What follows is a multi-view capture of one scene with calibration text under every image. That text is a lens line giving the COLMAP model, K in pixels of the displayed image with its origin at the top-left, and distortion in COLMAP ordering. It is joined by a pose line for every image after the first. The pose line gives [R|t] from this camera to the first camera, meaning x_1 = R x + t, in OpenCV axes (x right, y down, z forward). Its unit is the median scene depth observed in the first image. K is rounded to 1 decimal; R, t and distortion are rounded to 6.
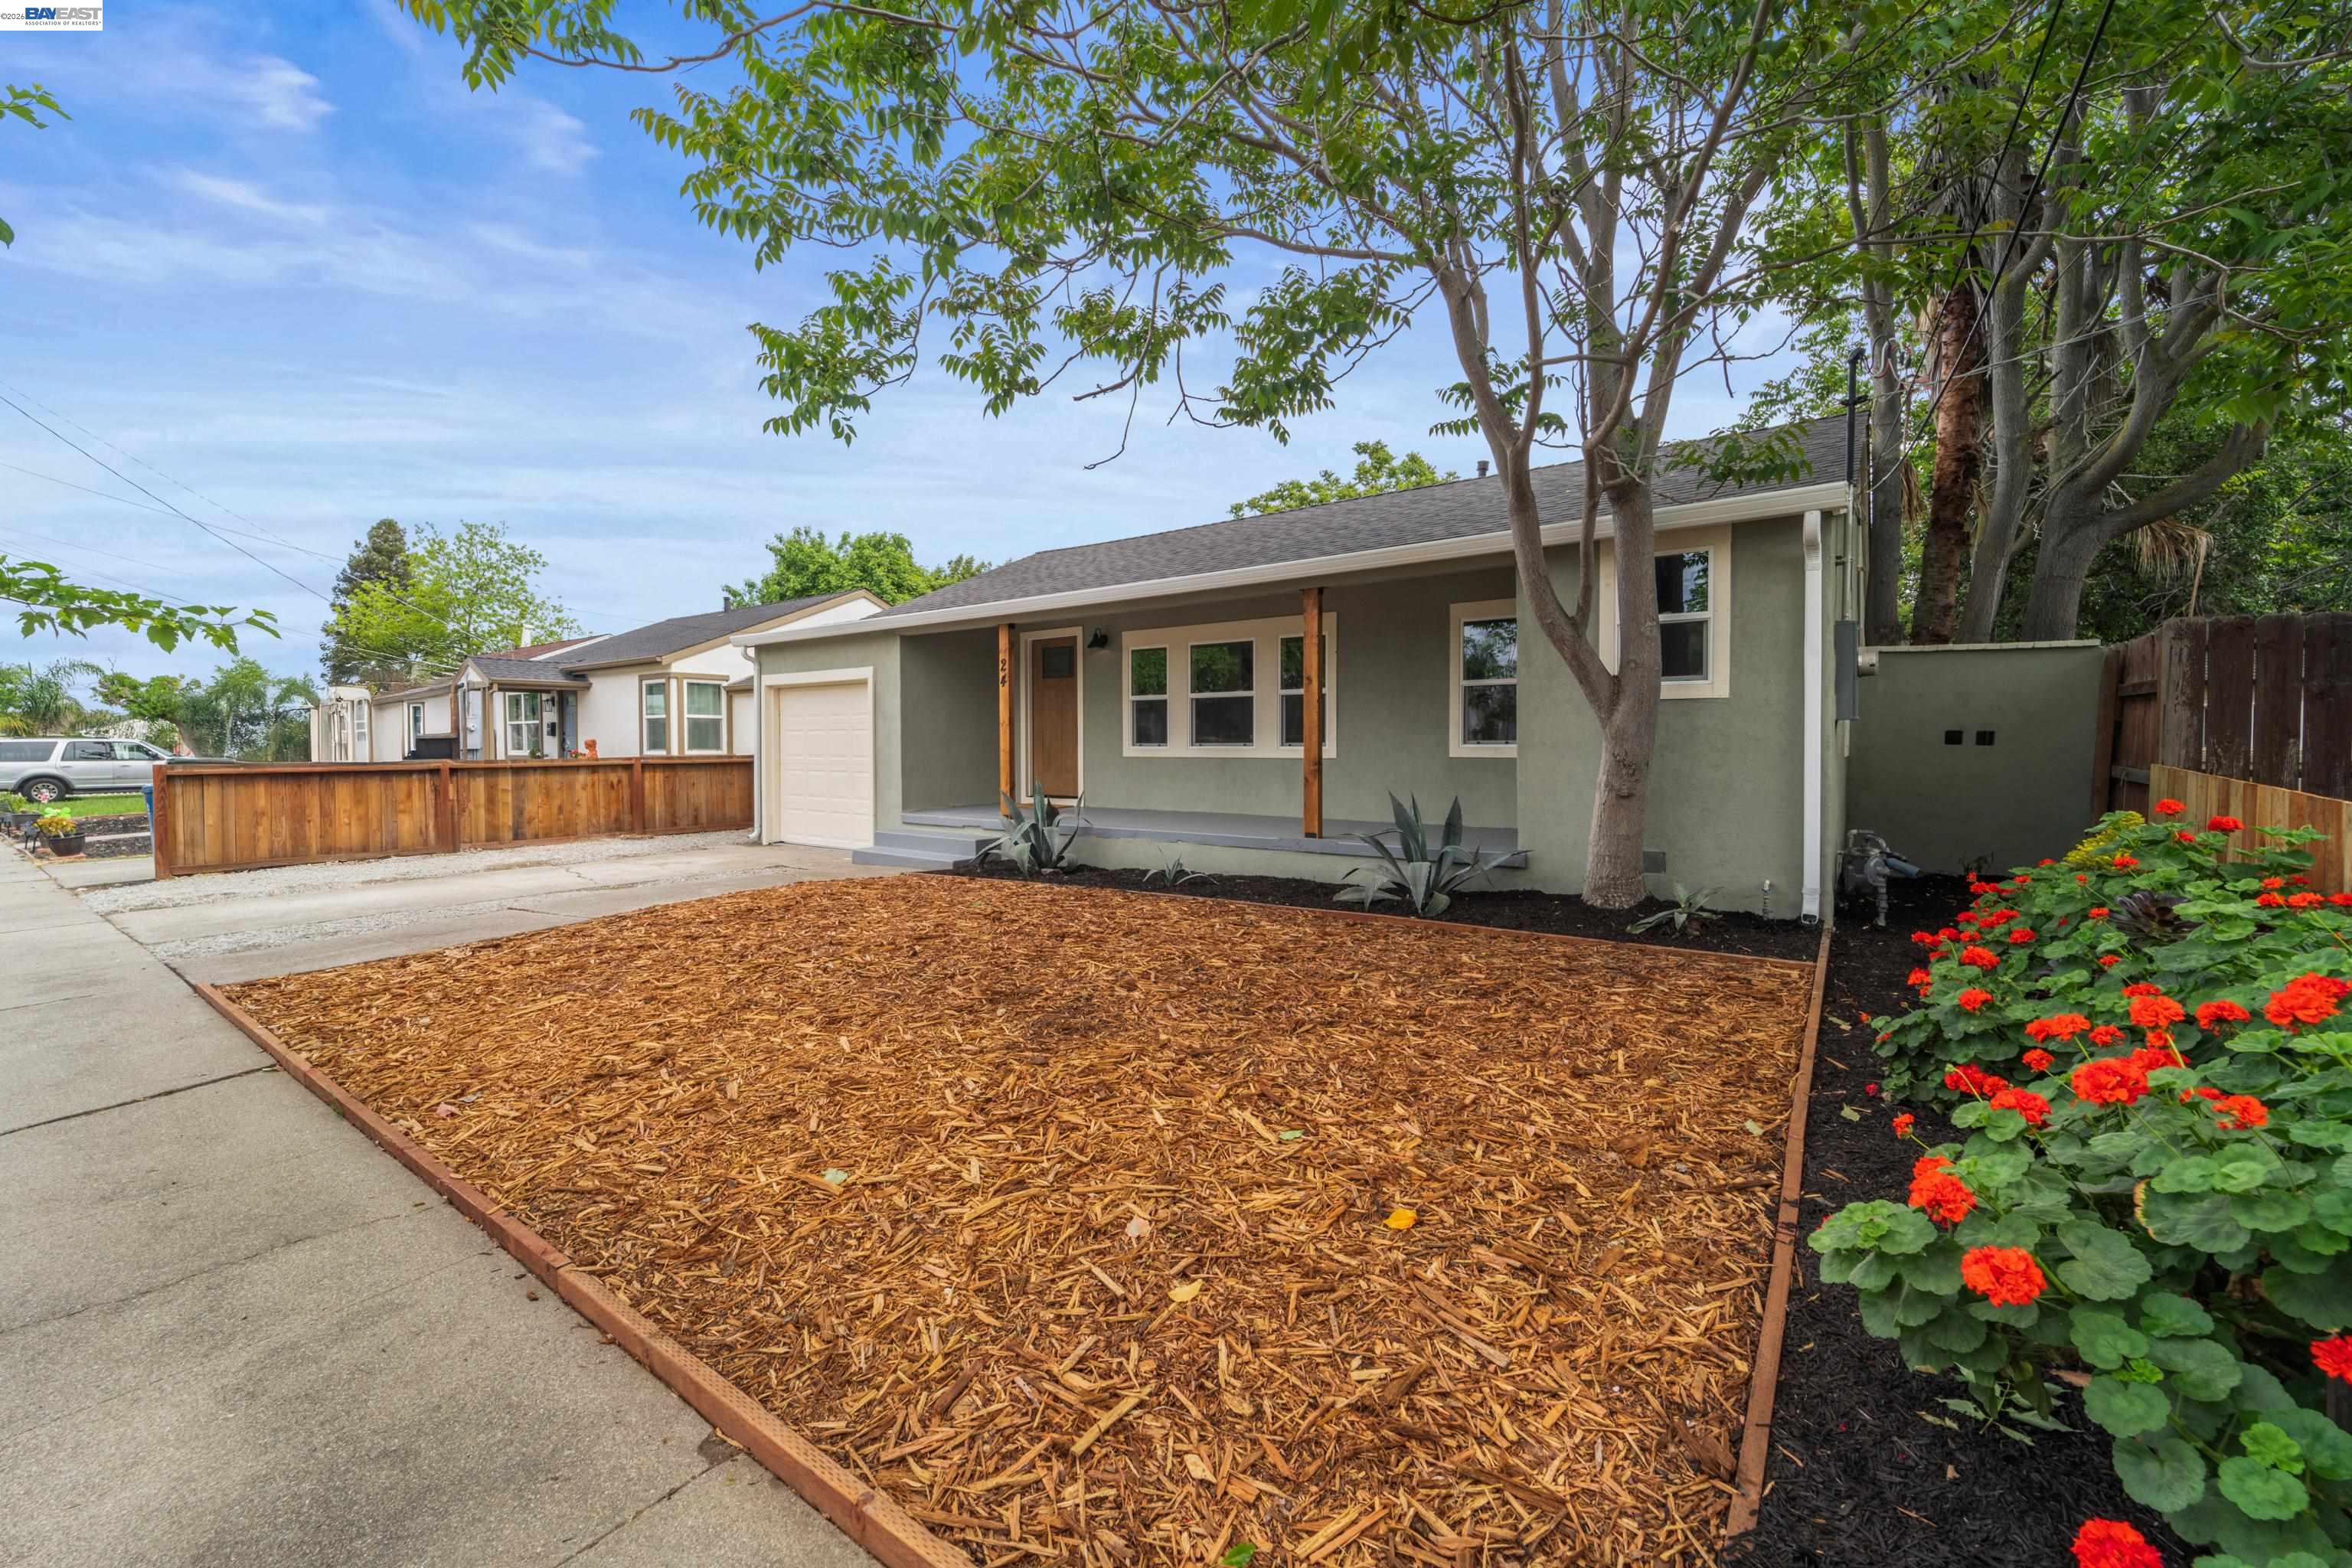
lens RADIAL K [[963.5, 0, 1174.4], [0, 963.5, 761.2], [0, 0, 1]] dist [0.000045, -0.000021]
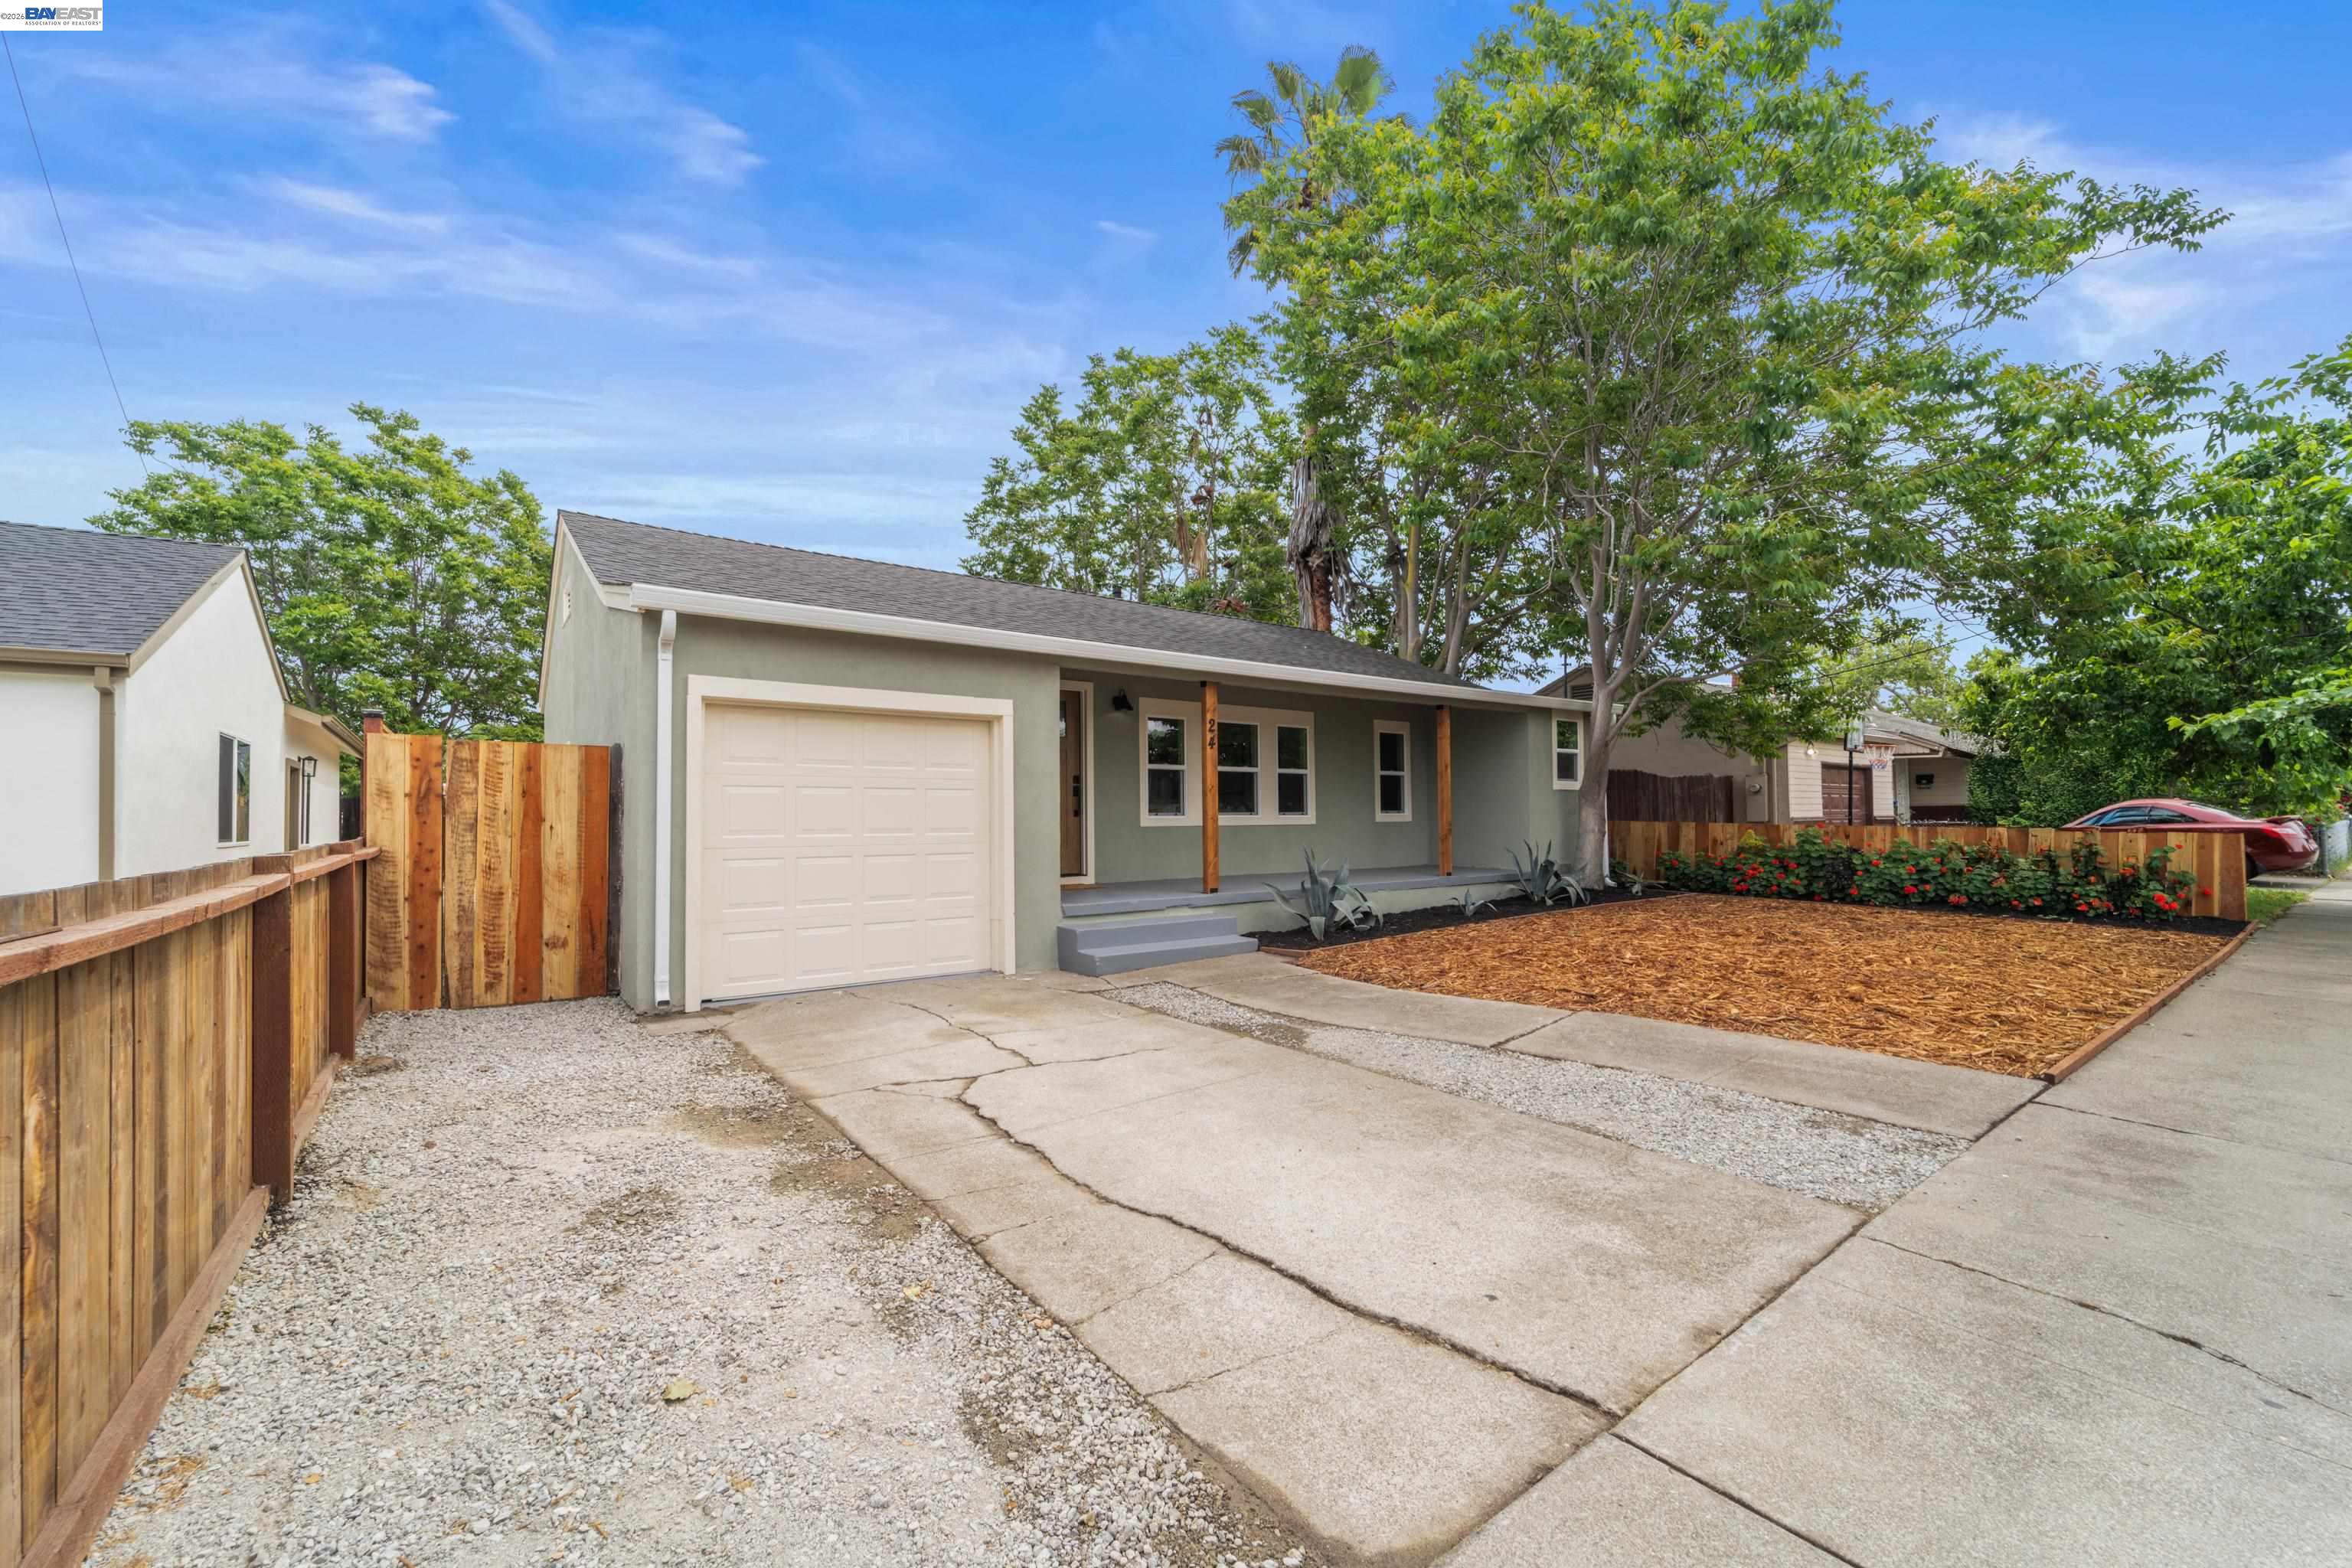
lens RADIAL K [[932.9, 0, 1178.4], [0, 932.9, 819.0], [0, 0, 1]] dist [-0.001586, -0.000277]
pose [[0.274520, 0.000207, 0.961581, -0.901352], [0.024729, 0.999668, -0.007275, -0.003980], [-0.961263, 0.025776, 0.274423, 0.676941]]
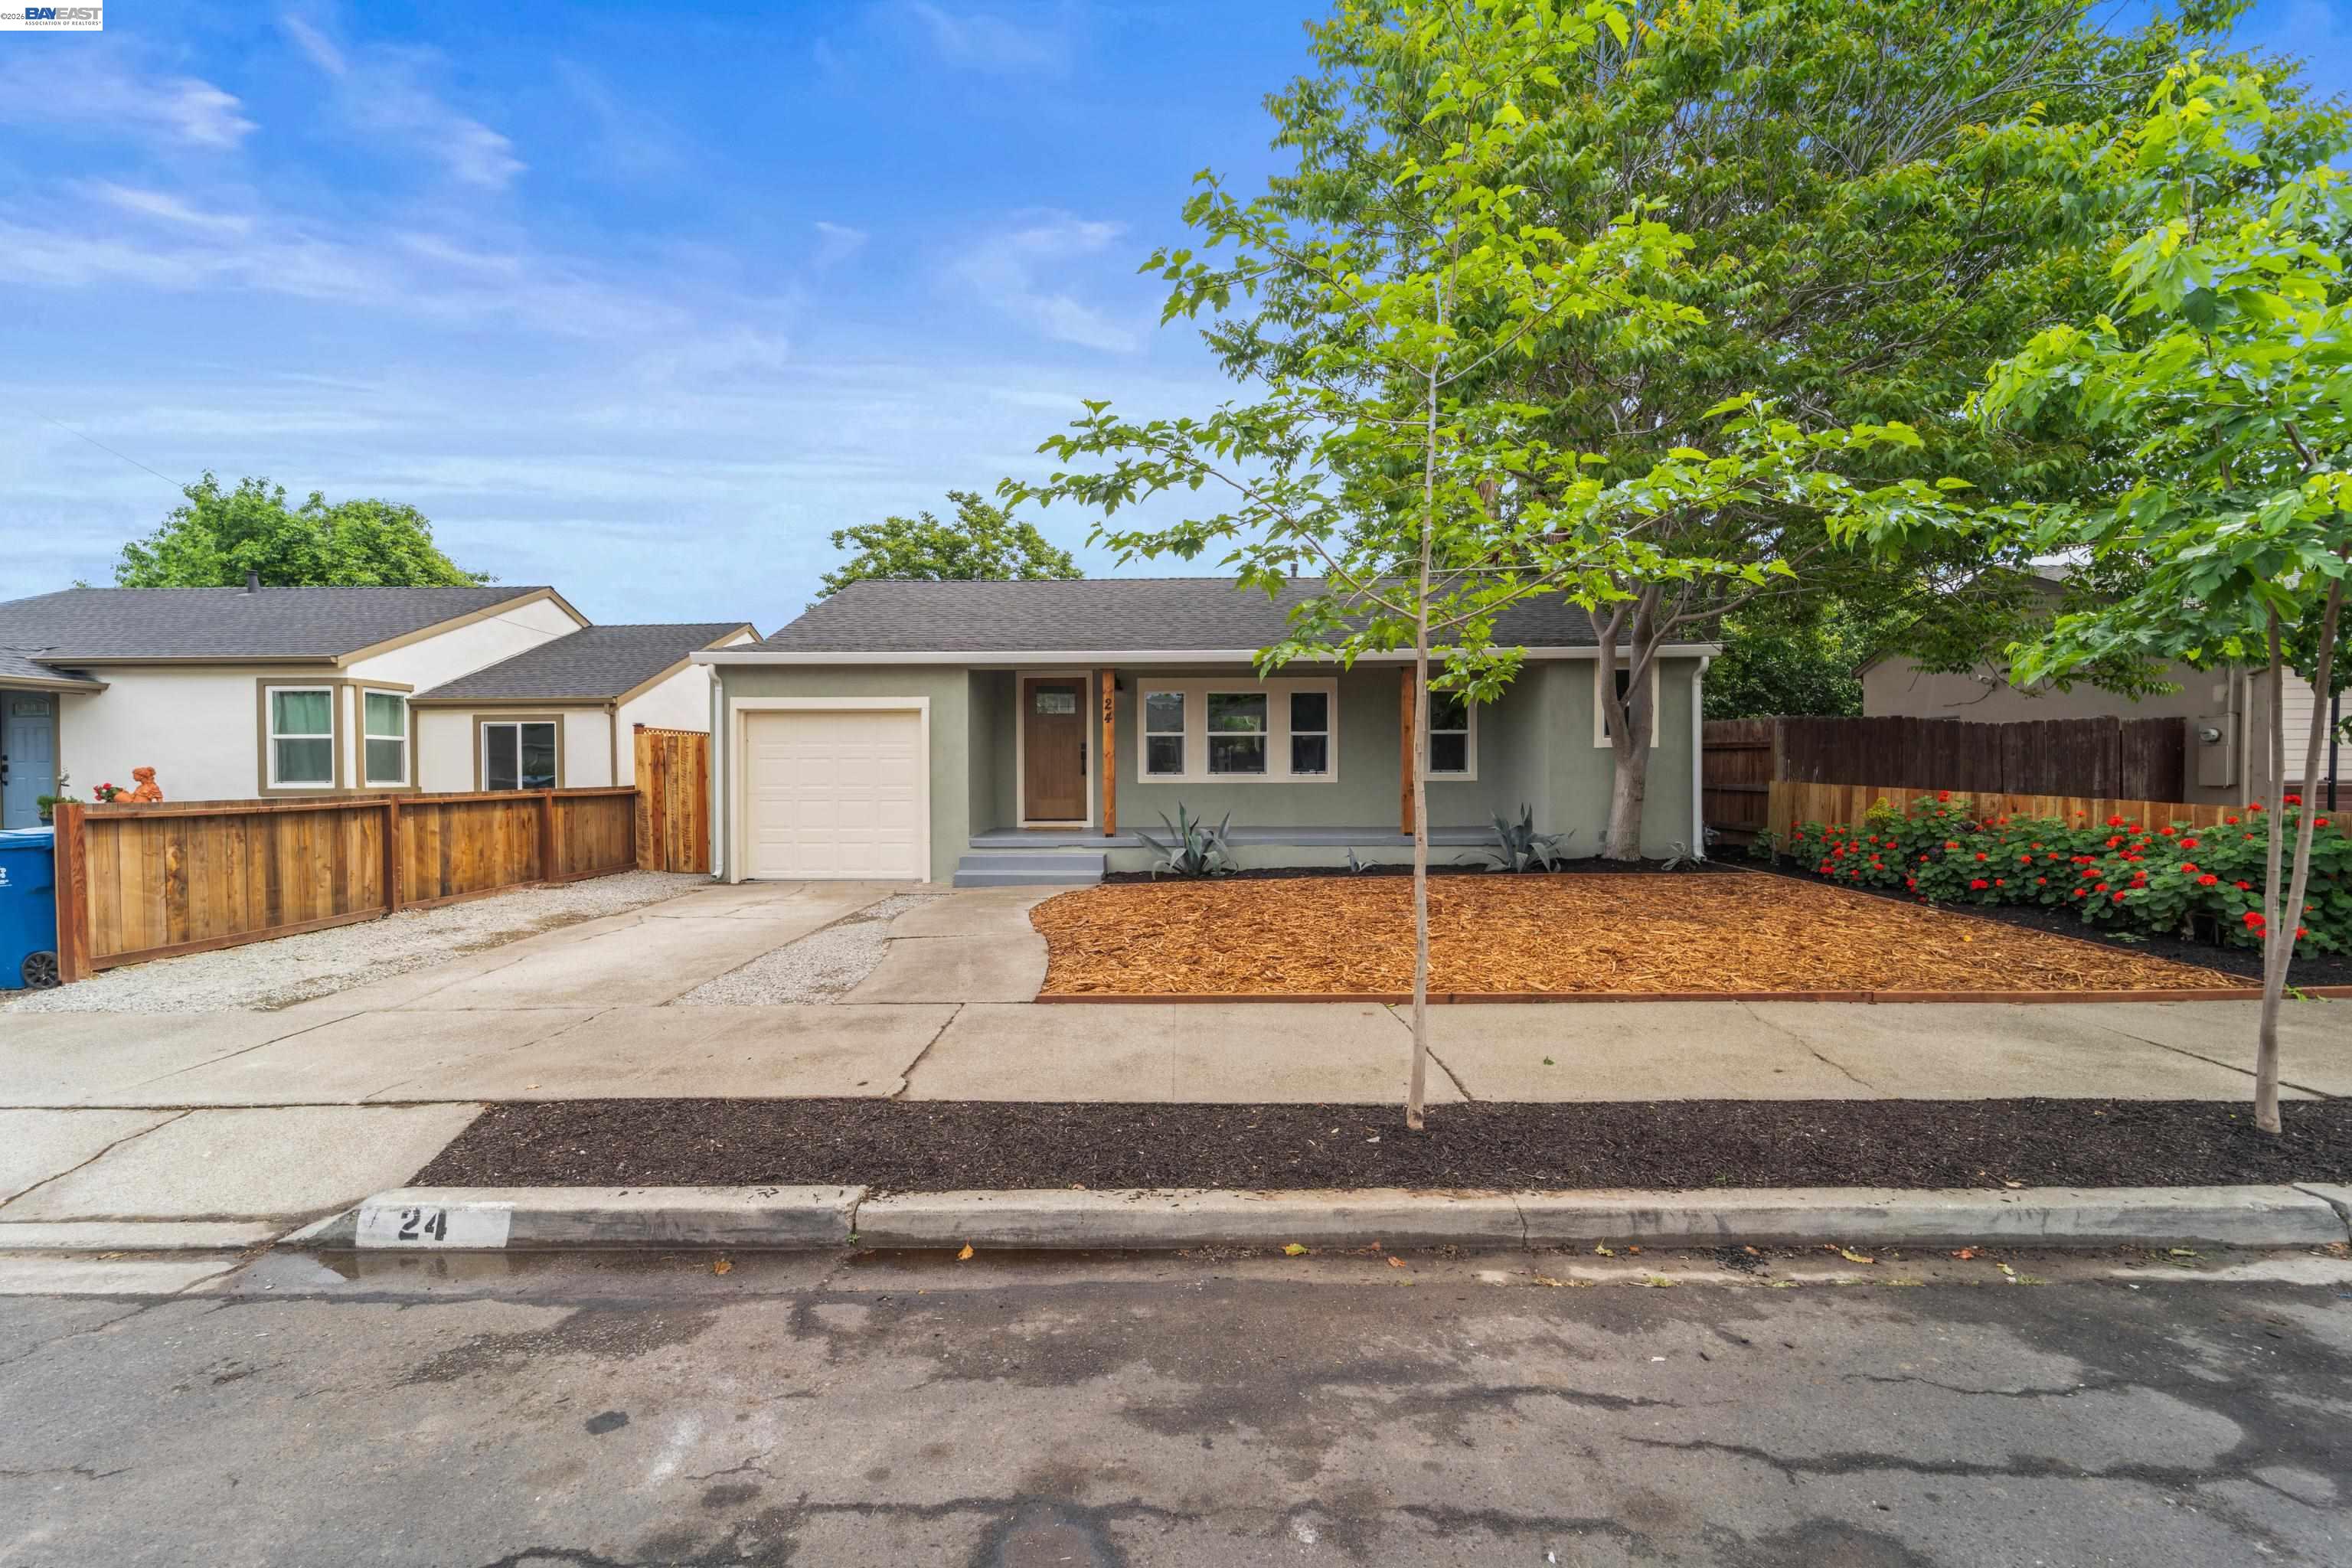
lens RADIAL K [[945.5, 0, 1176.0], [0, 945.5, 784.0], [0, 0, 1]] dist [0.001330, -0.000018]
pose [[0.804223, -0.008924, 0.594261, -0.679047], [0.012238, 0.999924, -0.001546, -0.000783], [-0.594201, 0.008516, 0.804271, 0.031501]]
